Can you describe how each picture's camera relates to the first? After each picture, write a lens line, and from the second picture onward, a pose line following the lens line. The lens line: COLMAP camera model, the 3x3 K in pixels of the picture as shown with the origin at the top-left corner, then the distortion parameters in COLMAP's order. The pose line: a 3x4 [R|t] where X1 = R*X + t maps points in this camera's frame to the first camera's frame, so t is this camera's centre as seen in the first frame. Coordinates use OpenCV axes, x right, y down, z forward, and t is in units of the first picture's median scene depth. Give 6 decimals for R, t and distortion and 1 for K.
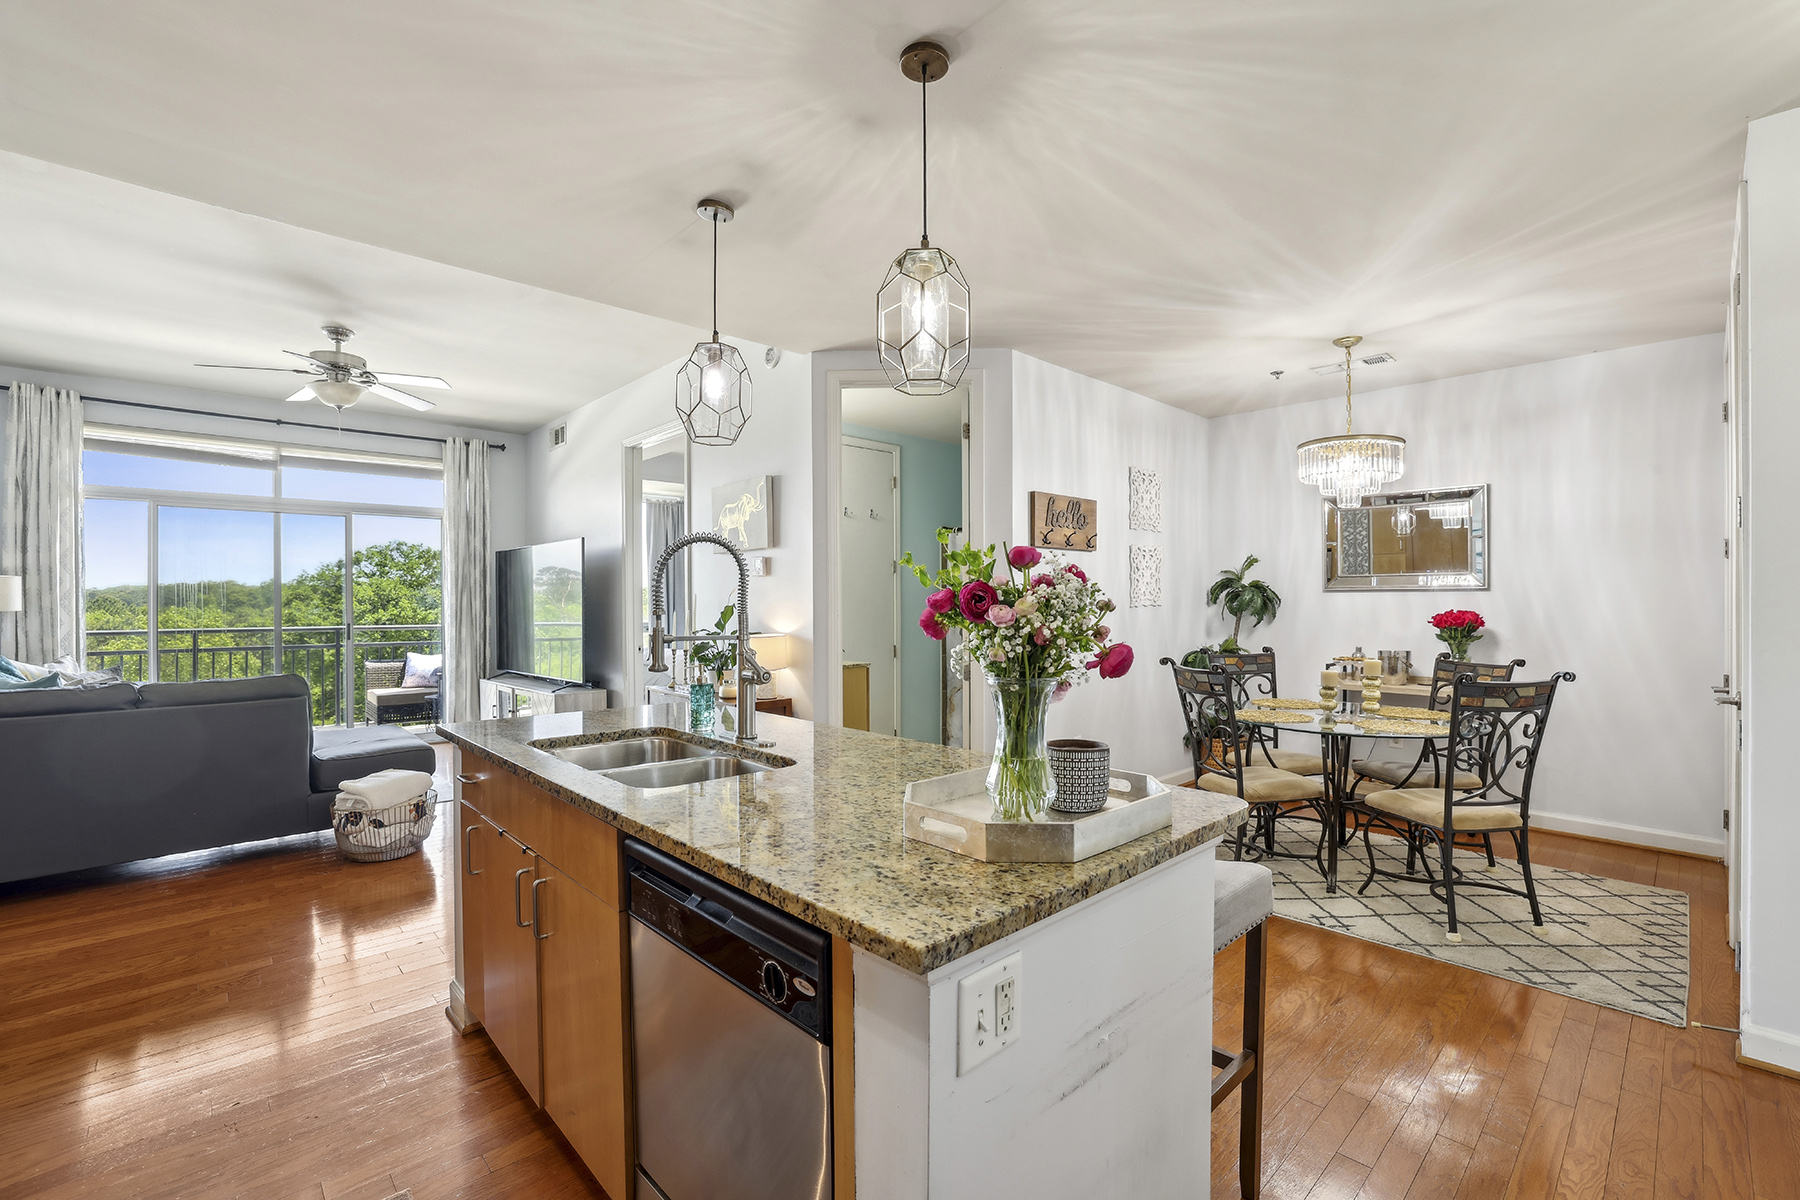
lens RADIAL K [[780.5, 0, 905.4], [0, 780.5, 600.2], [0, 0, 1]] dist [-0.038573, 0.013833]
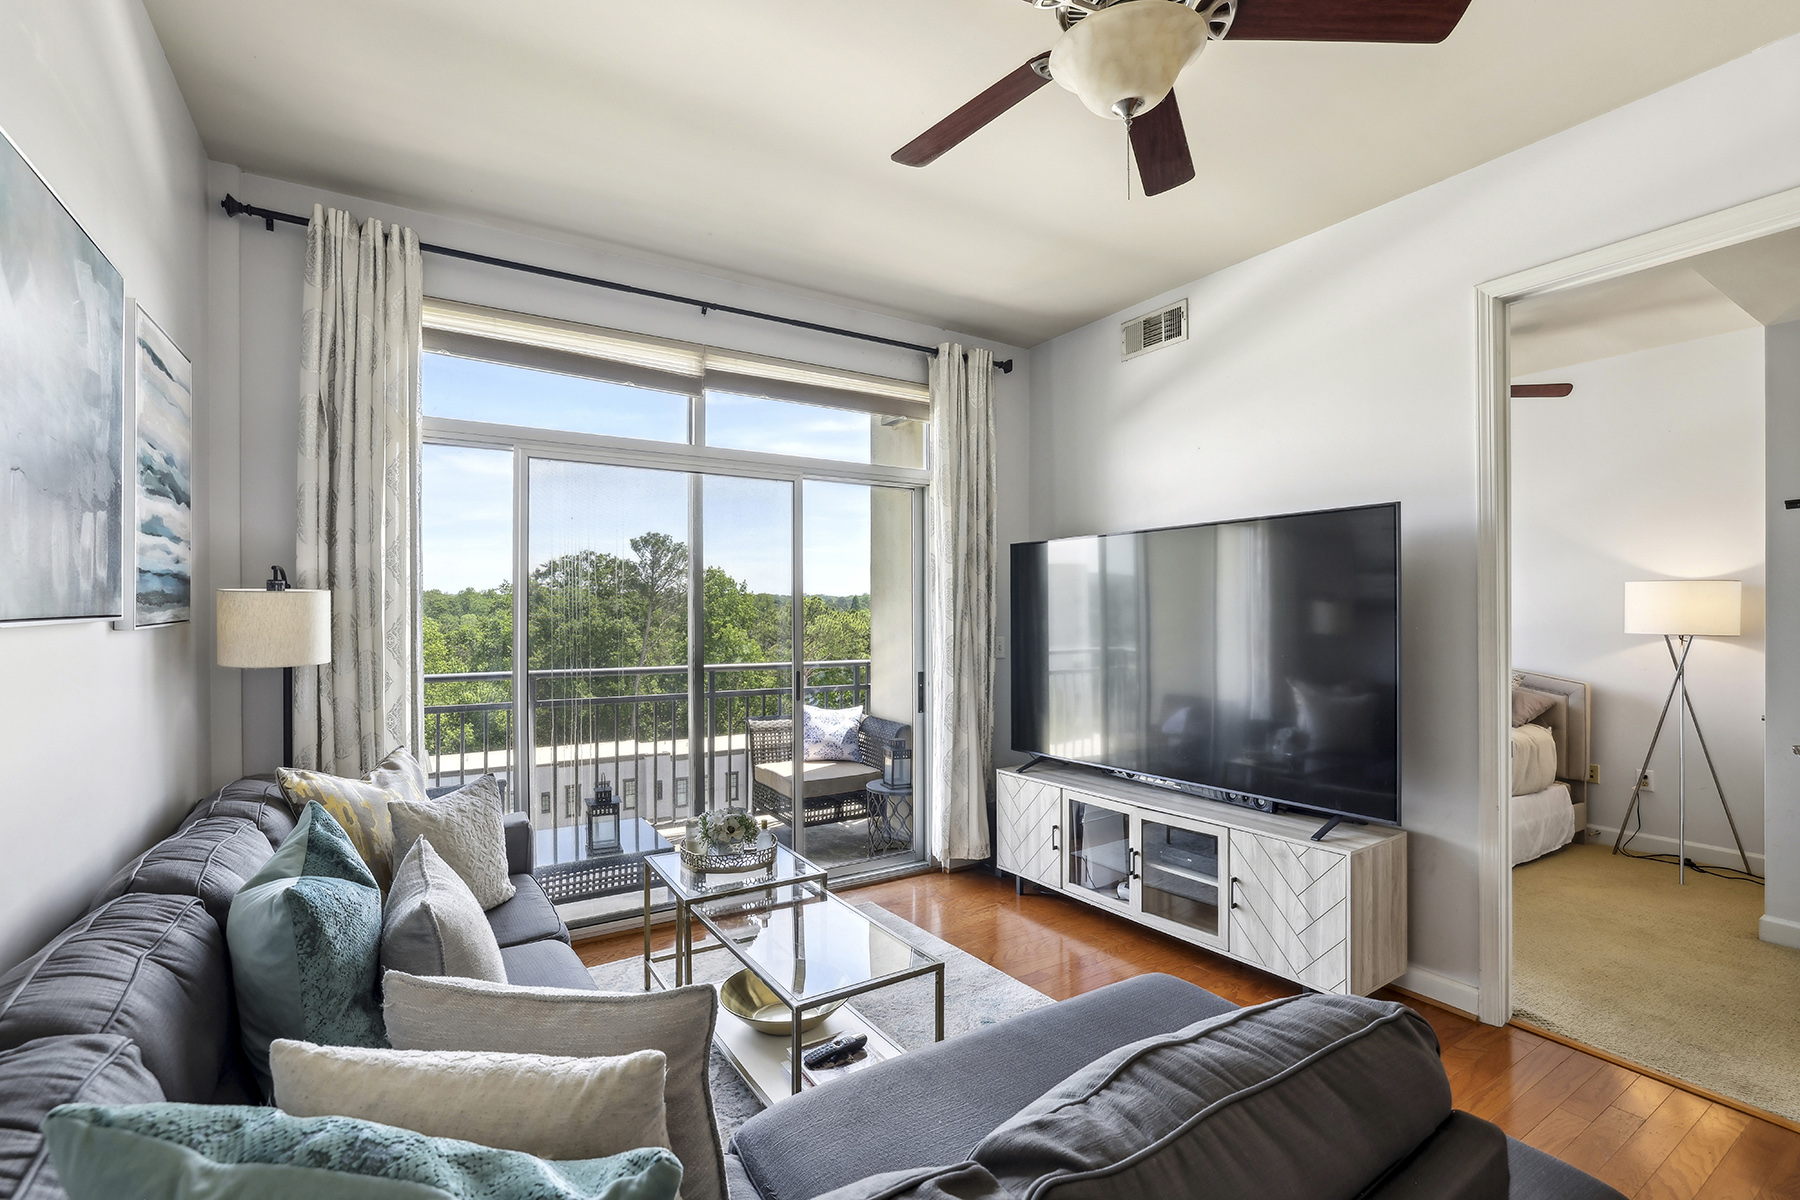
lens RADIAL K [[801.8, 0, 897.4], [0, 801.8, 608.2], [0, 0, 1]] dist [-0.008562, 0.000804]
pose [[0.980725, 0.002587, -0.195378, -0.621986], [-0.002790, 0.999996, -0.000761, -0.018533], [0.195375, 0.001292, 0.980728, 0.500230]]
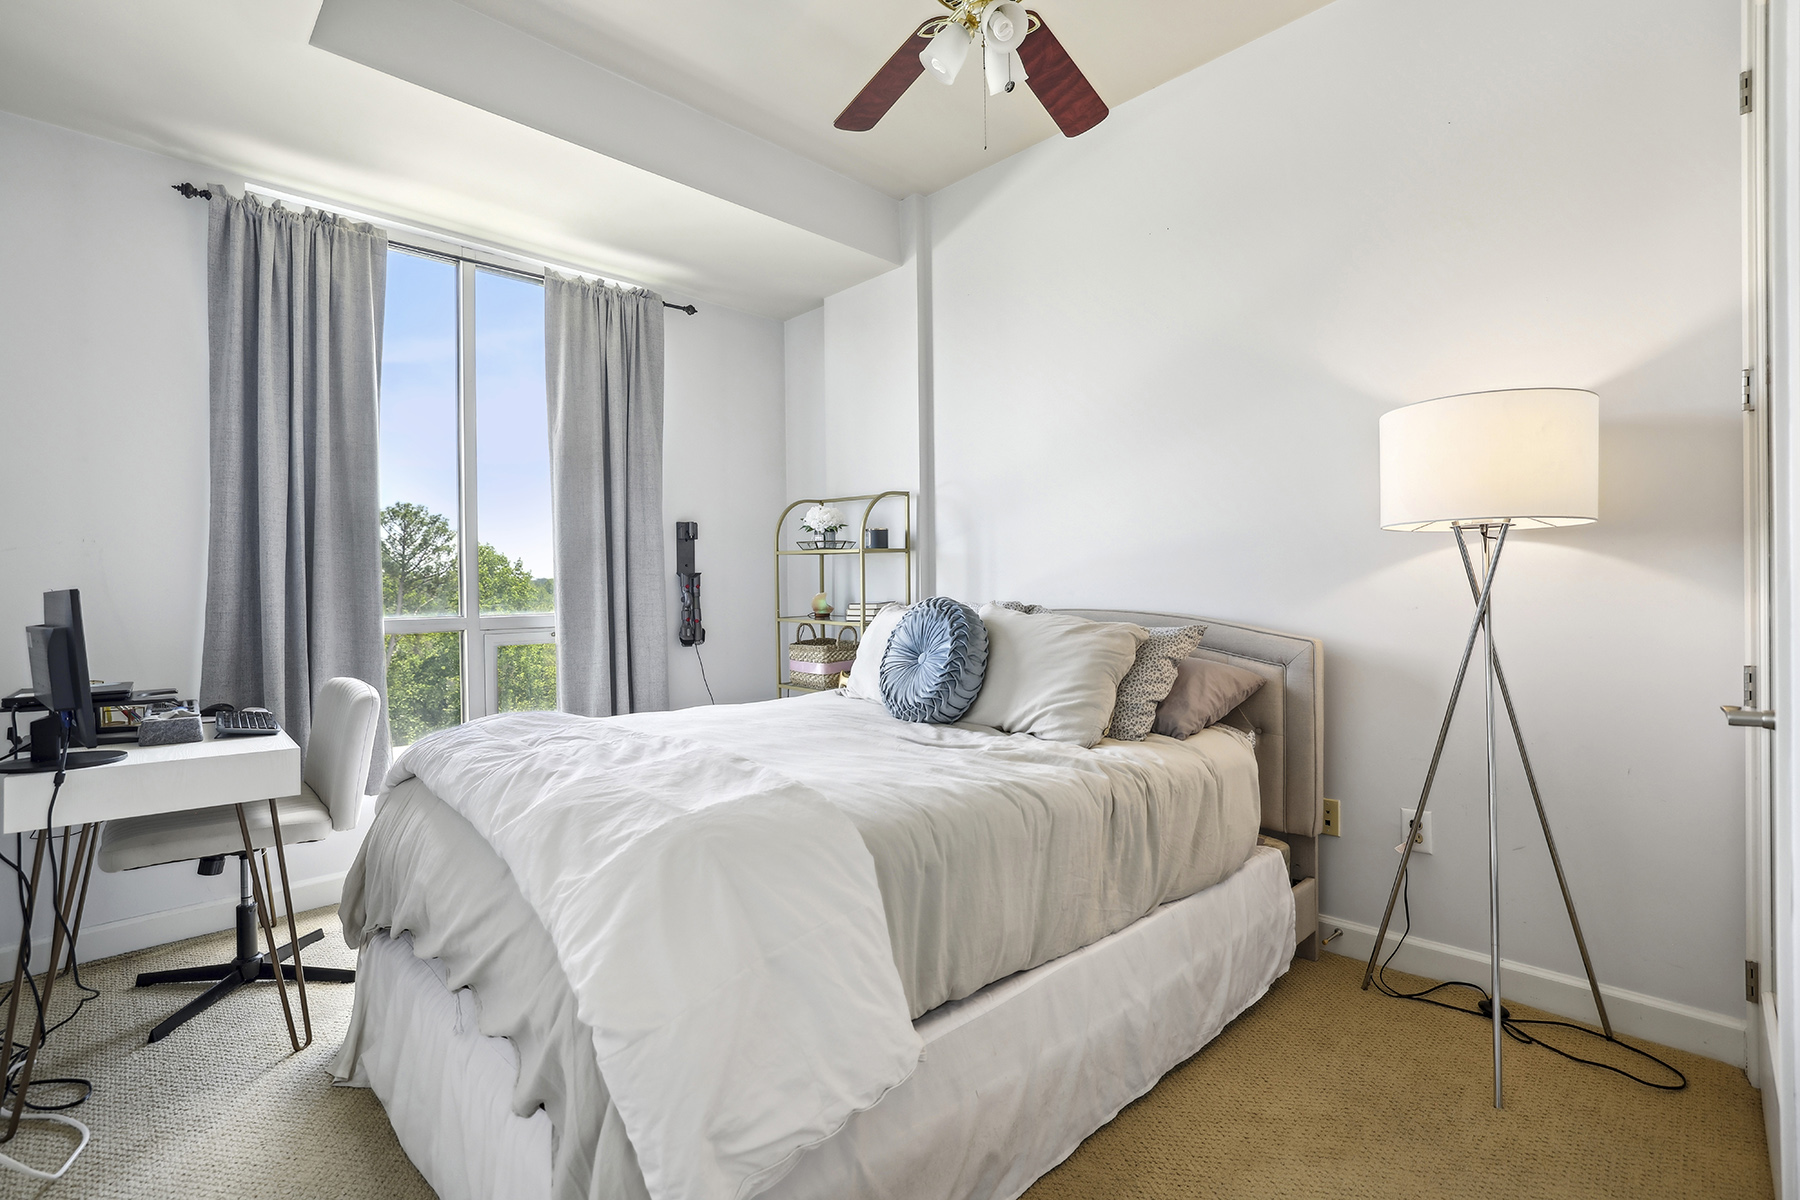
lens RADIAL K [[820.8, 0, 903.1], [0, 820.8, 591.6], [0, 0, 1]] dist [-0.036624, 0.015028]
pose [[0.999792, -0.009473, 0.018069, -0.296954], [0.009424, 0.999952, 0.002751, 0.029398], [-0.018094, -0.002580, 0.999833, 1.044103]]
